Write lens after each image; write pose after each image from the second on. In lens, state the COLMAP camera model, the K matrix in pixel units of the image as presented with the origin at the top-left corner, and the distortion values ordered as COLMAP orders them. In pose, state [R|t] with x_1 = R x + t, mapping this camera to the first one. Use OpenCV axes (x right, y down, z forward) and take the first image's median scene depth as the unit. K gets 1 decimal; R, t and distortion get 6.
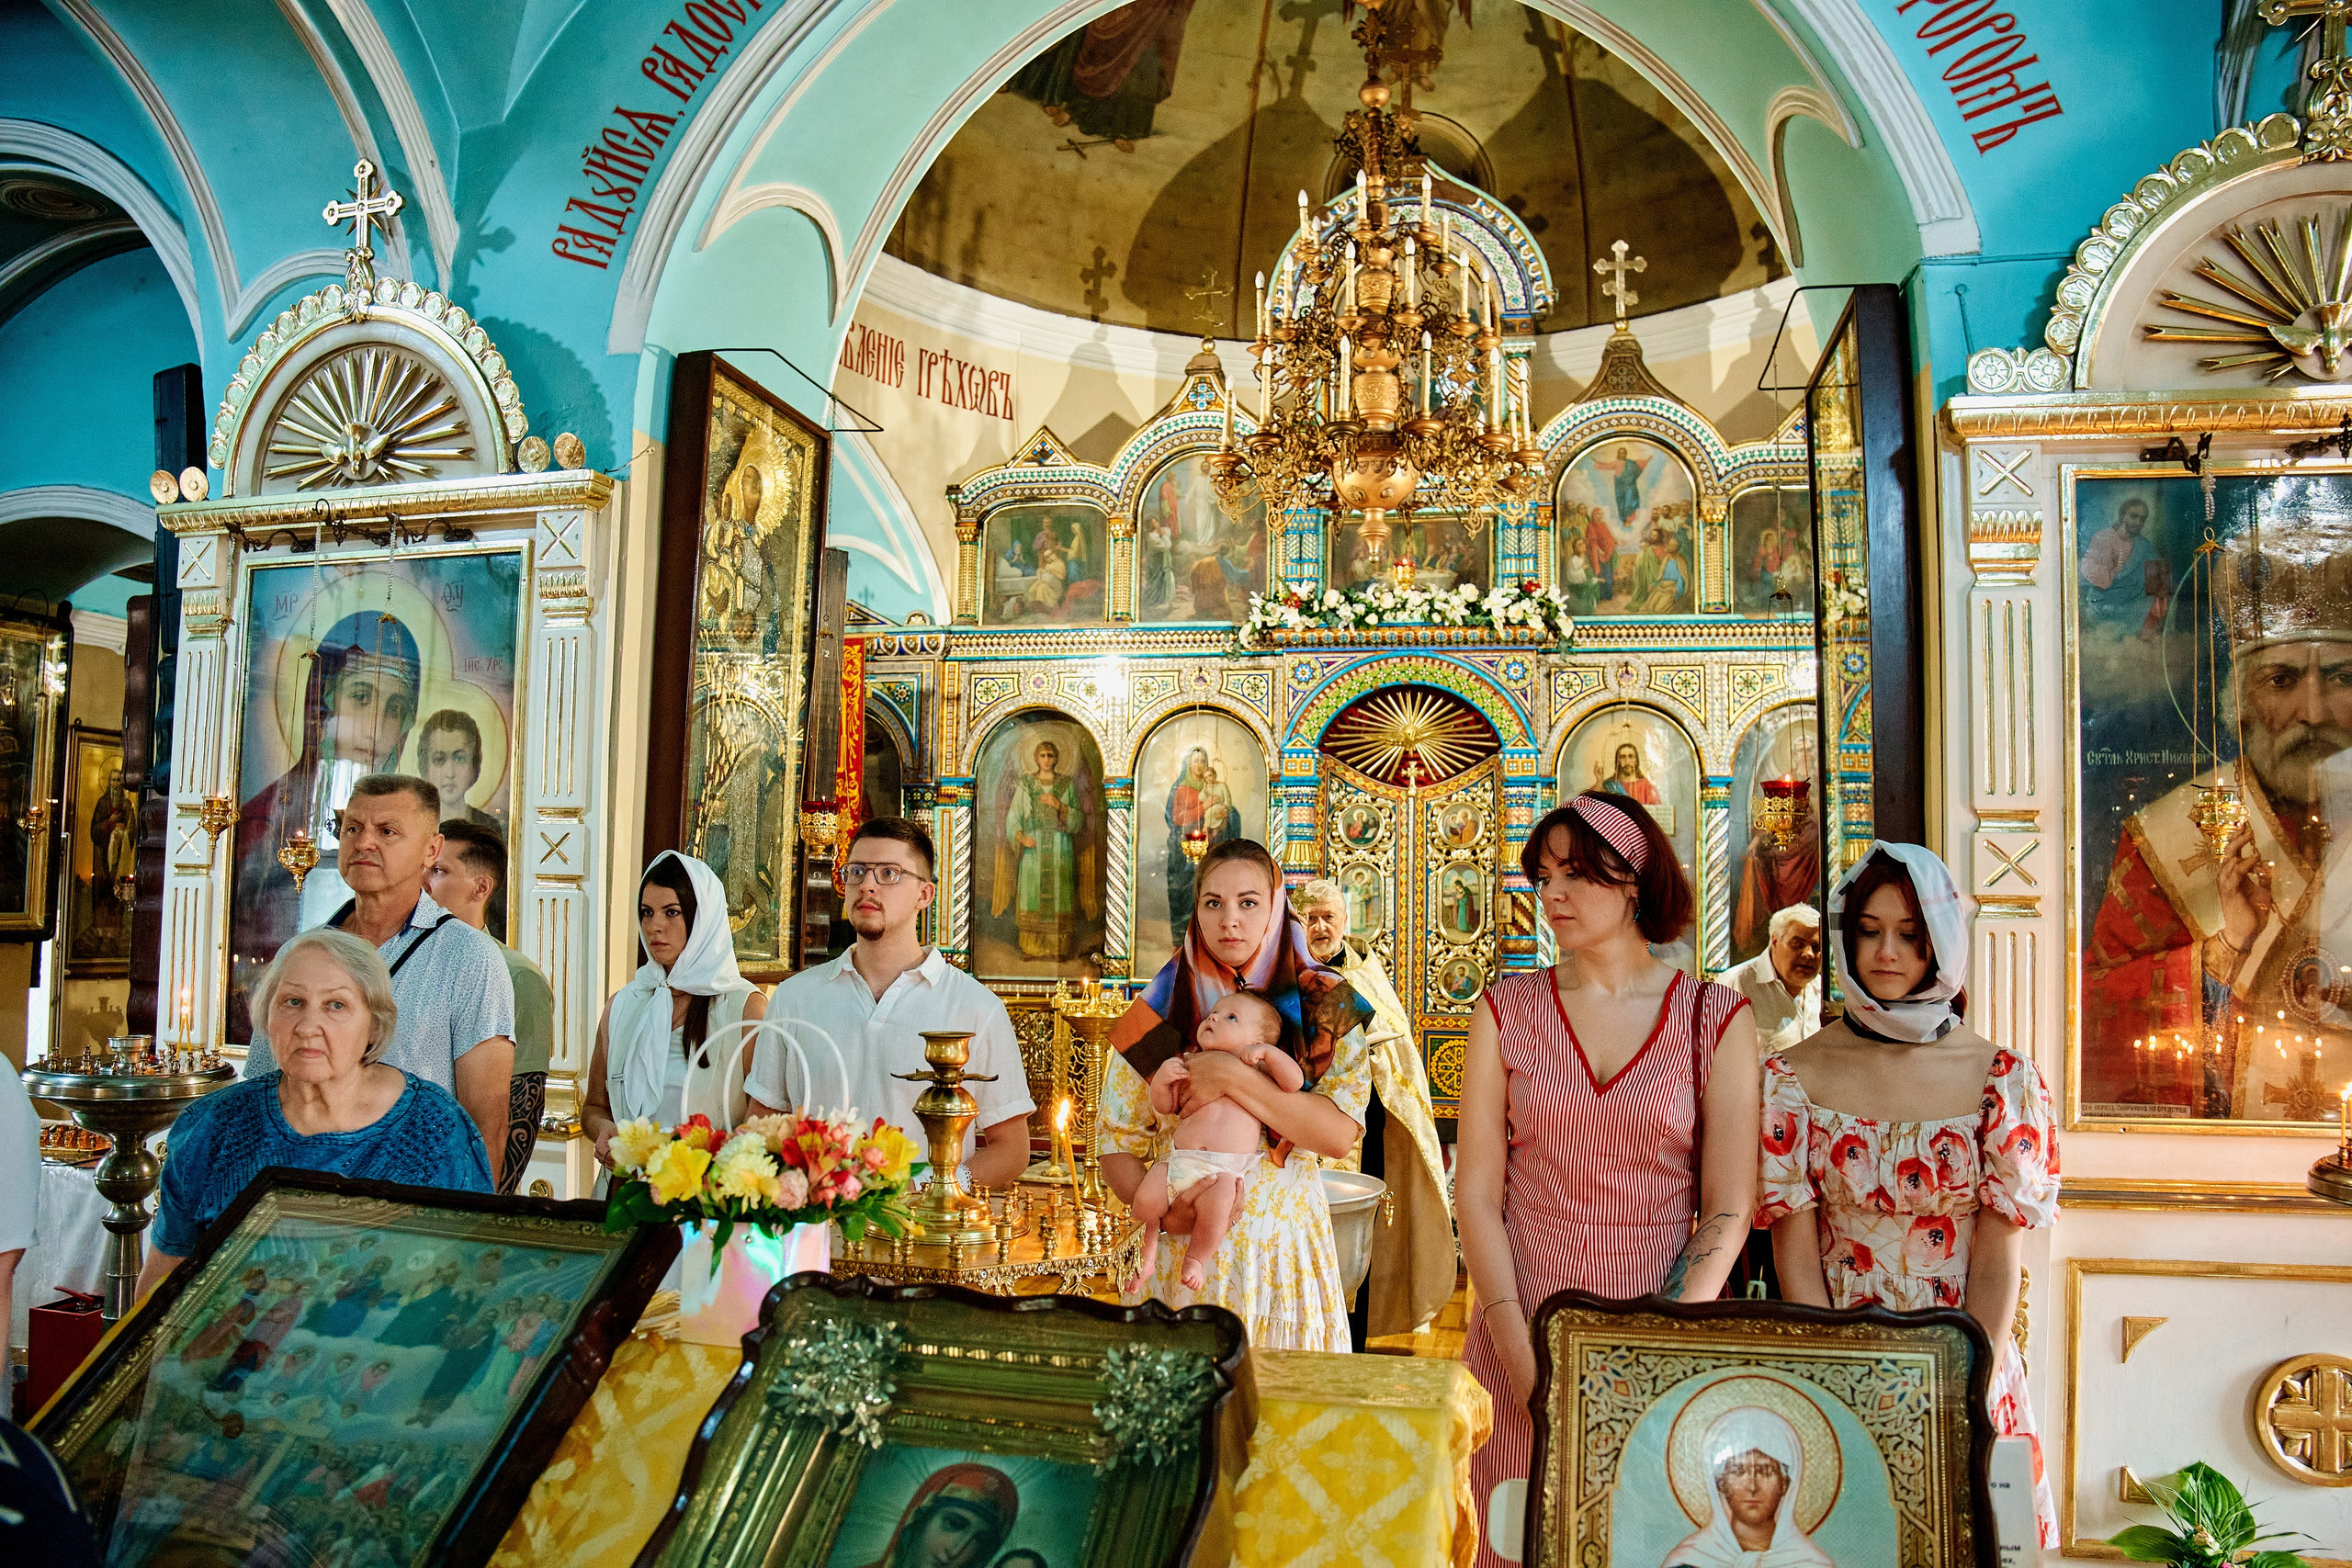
lens RADIAL K [[1668.1, 0, 1176.0], [0, 1668.1, 784.0], [0, 0, 1]] dist [-0.151784, 0.086720]
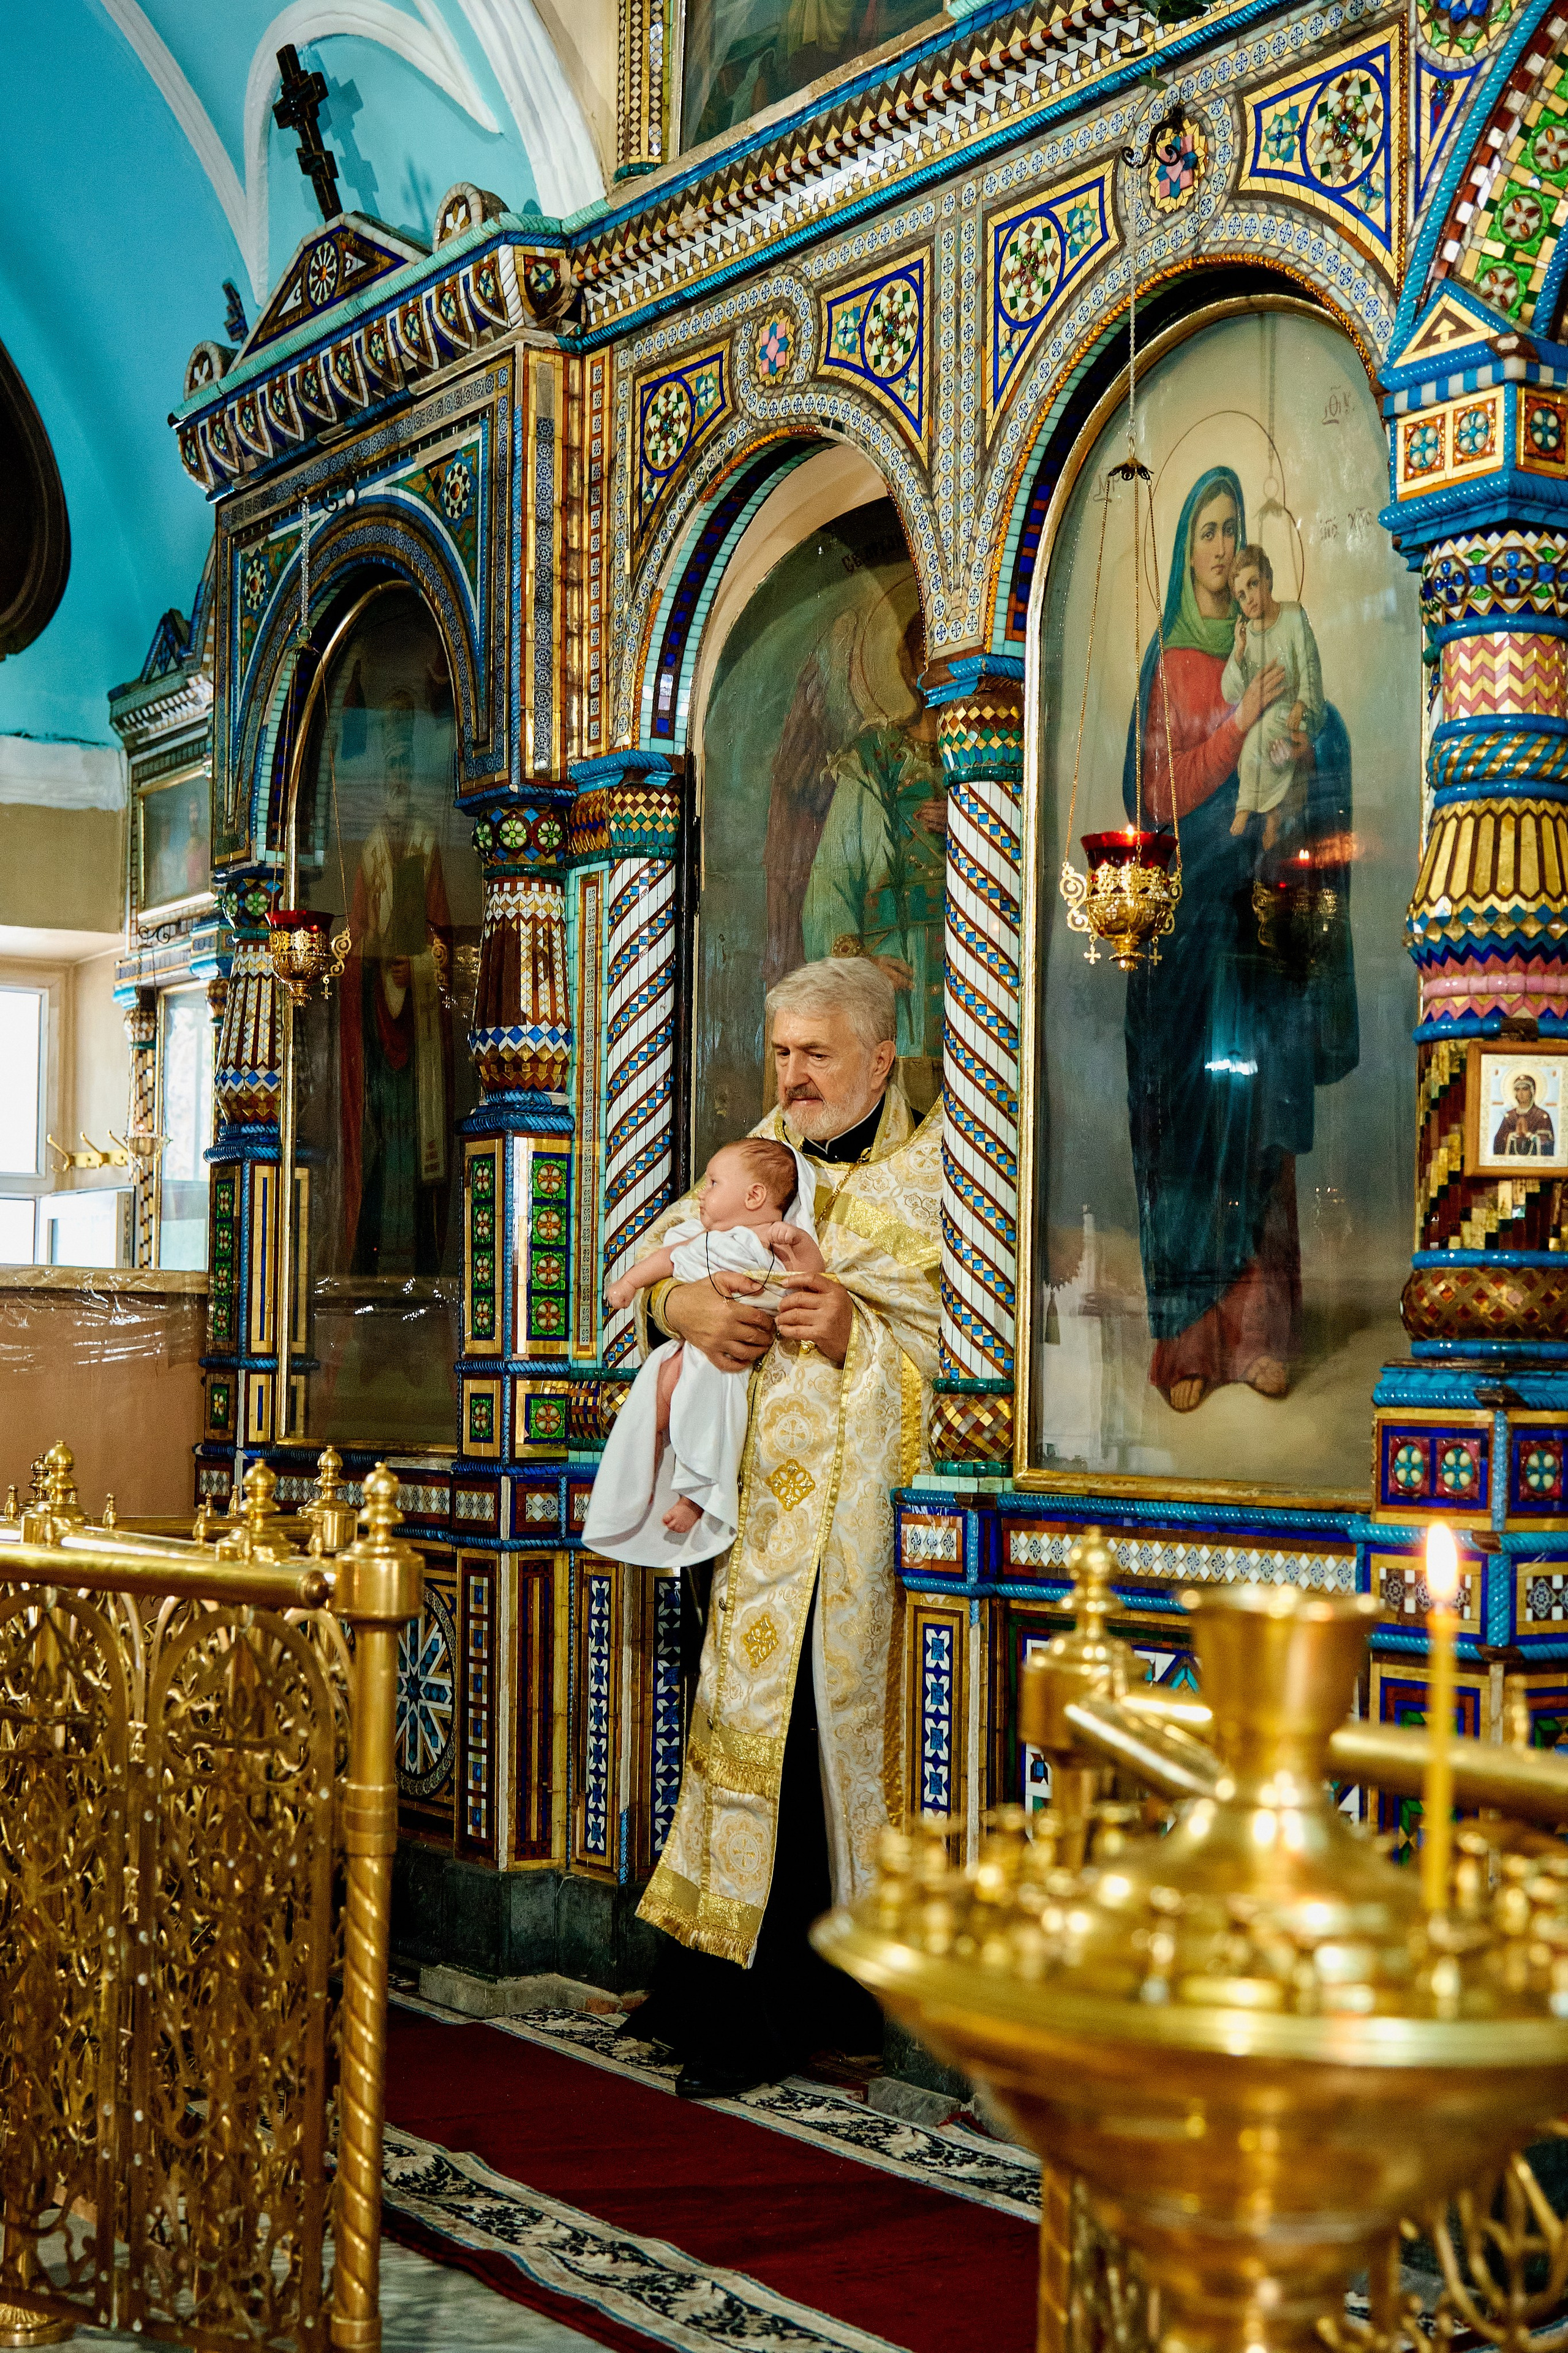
lens RADIAL K [[3250.3, 0, 932.8], [0, 3250.3, 1268.2], [0, 0, 1]] dist [0.060960, -0.123506]
pose [[0.747594, -0.028145, -0.663560, 0.294809], [0.054094, 0.998363, 0.018599, 0.081588], [0.661950, -0.049799, 0.747892, 0.668293]]
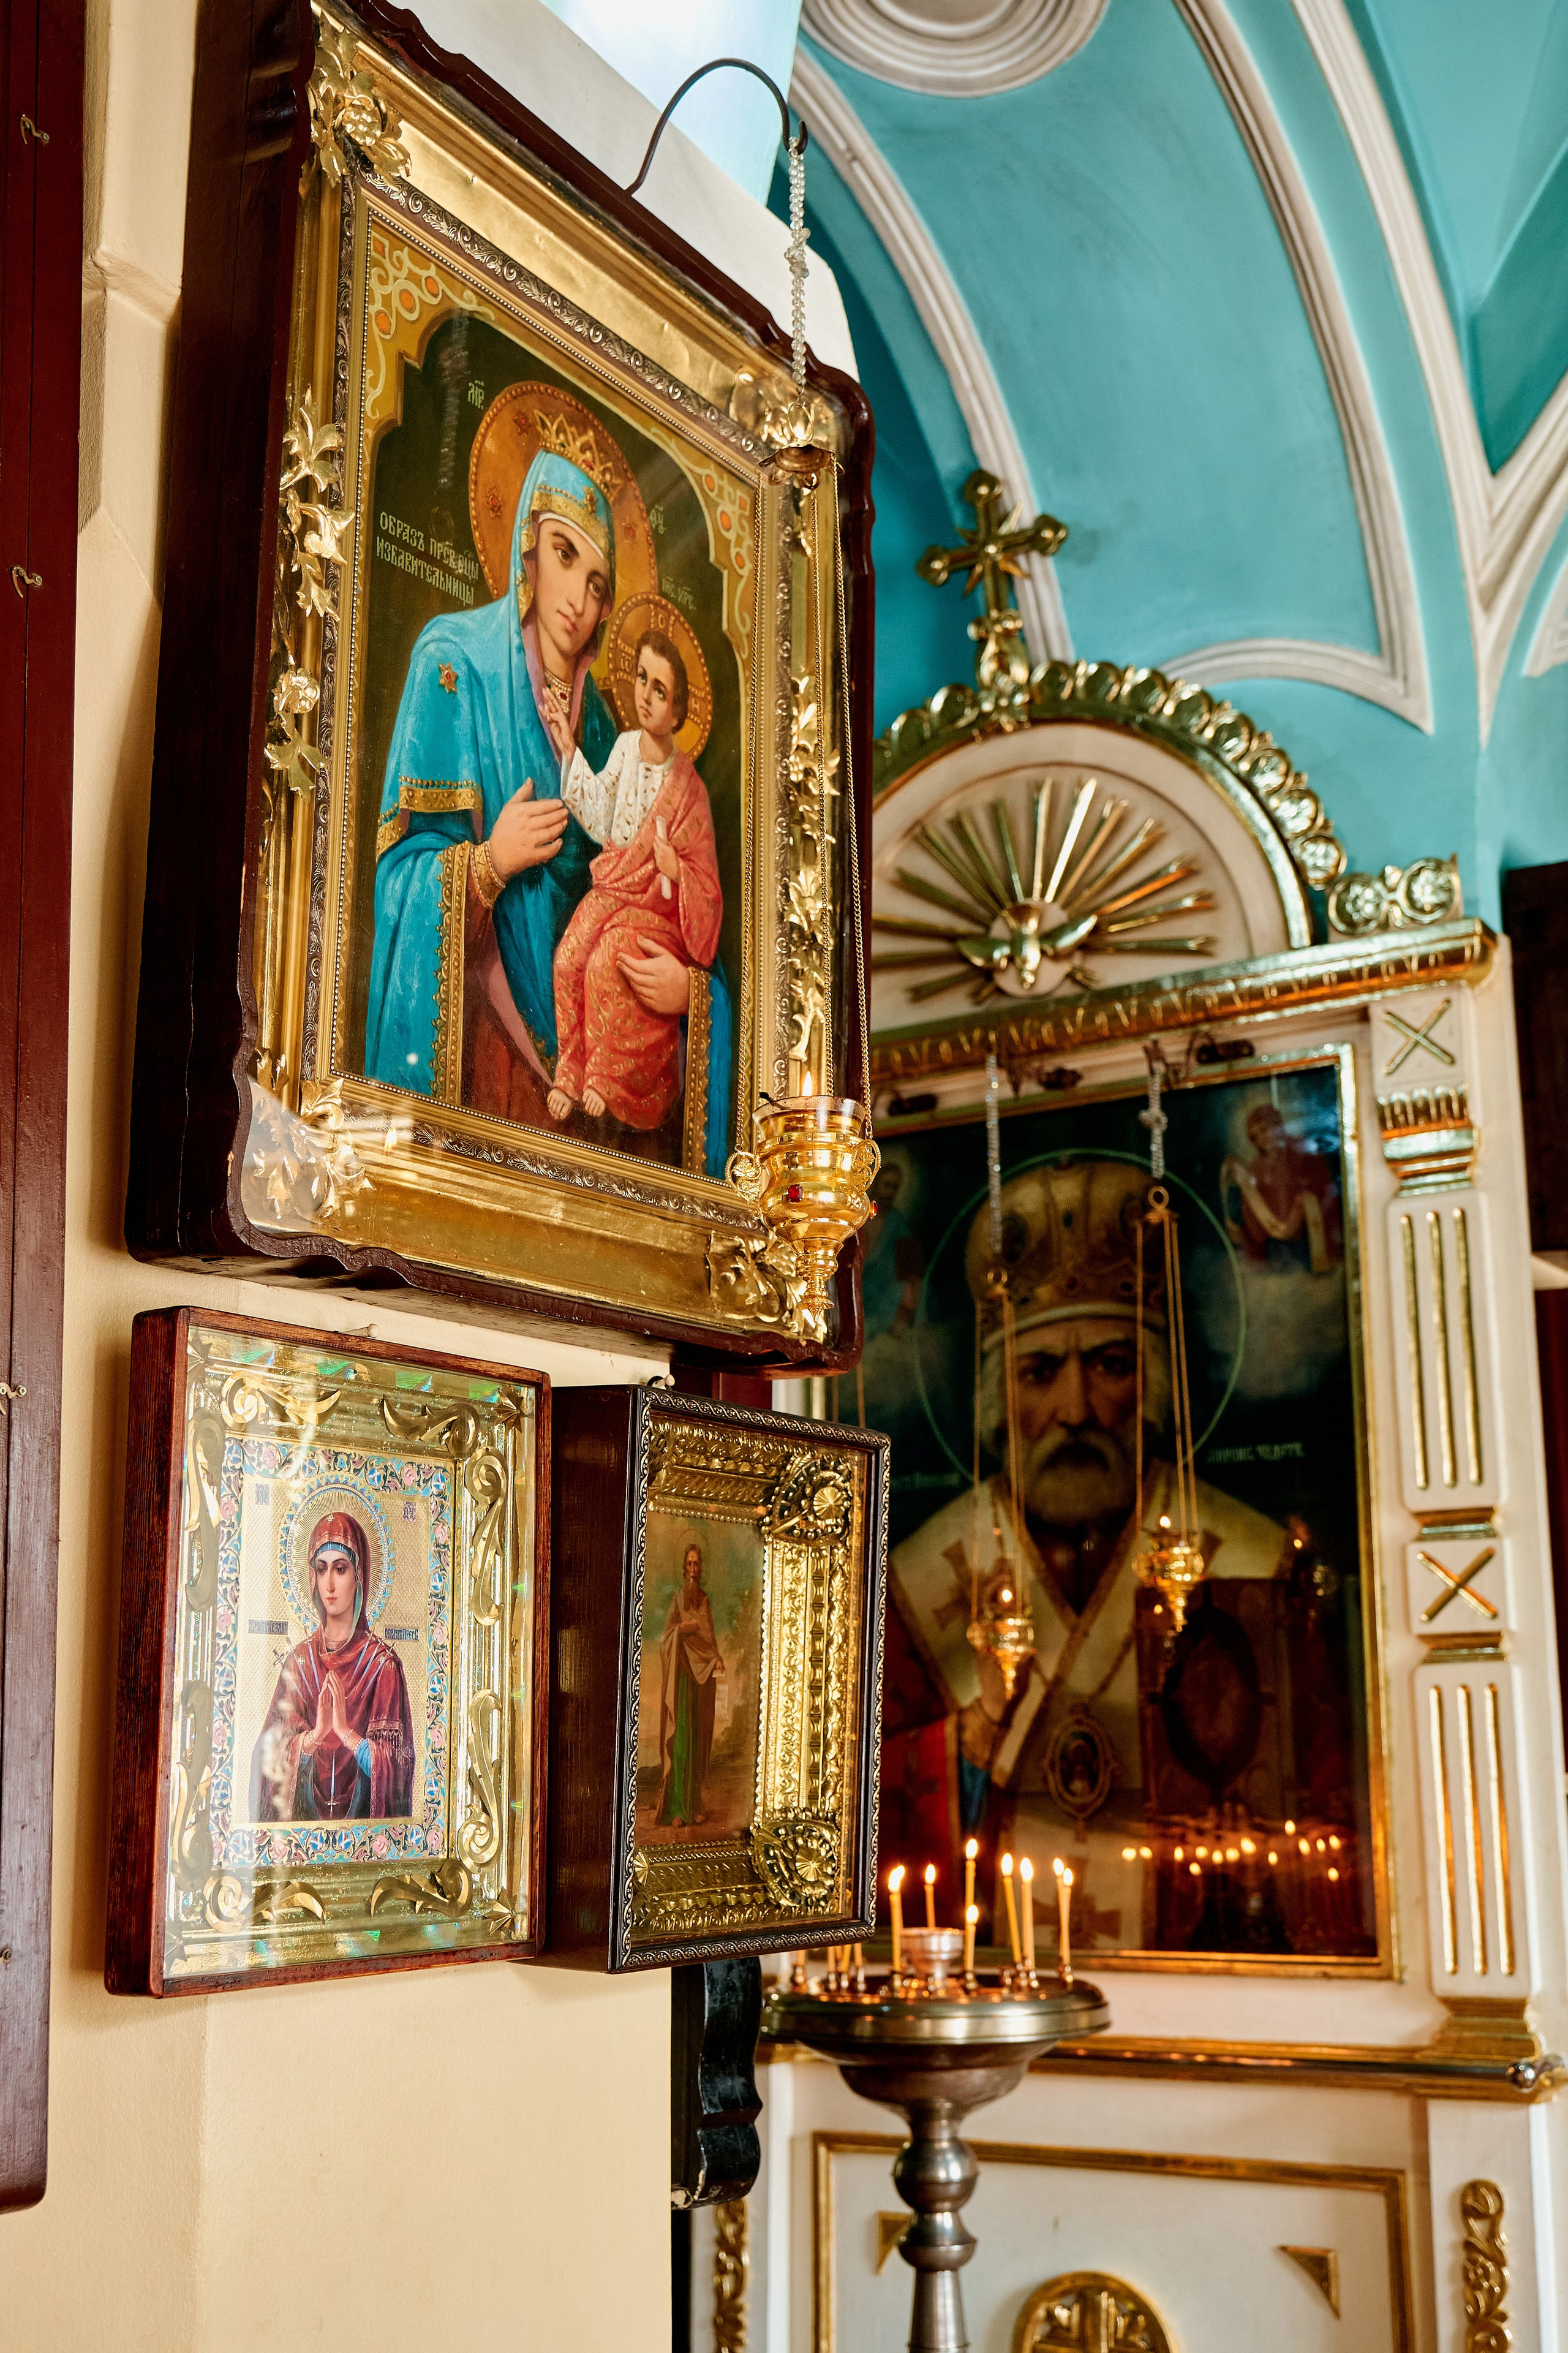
lens RADIAL K [[2669.1, 0, 790.5], [0, 2669.1, 1178.3], [0, 0, 1]] dist [-0.019298, -0.047252]
pose [[0.937083, -0.102110, -0.333840, 0.386256], [0.050672, 0.985925, -0.159325, 0.016531], [0.345410, 0.132385, 0.929067, -0.106762]]
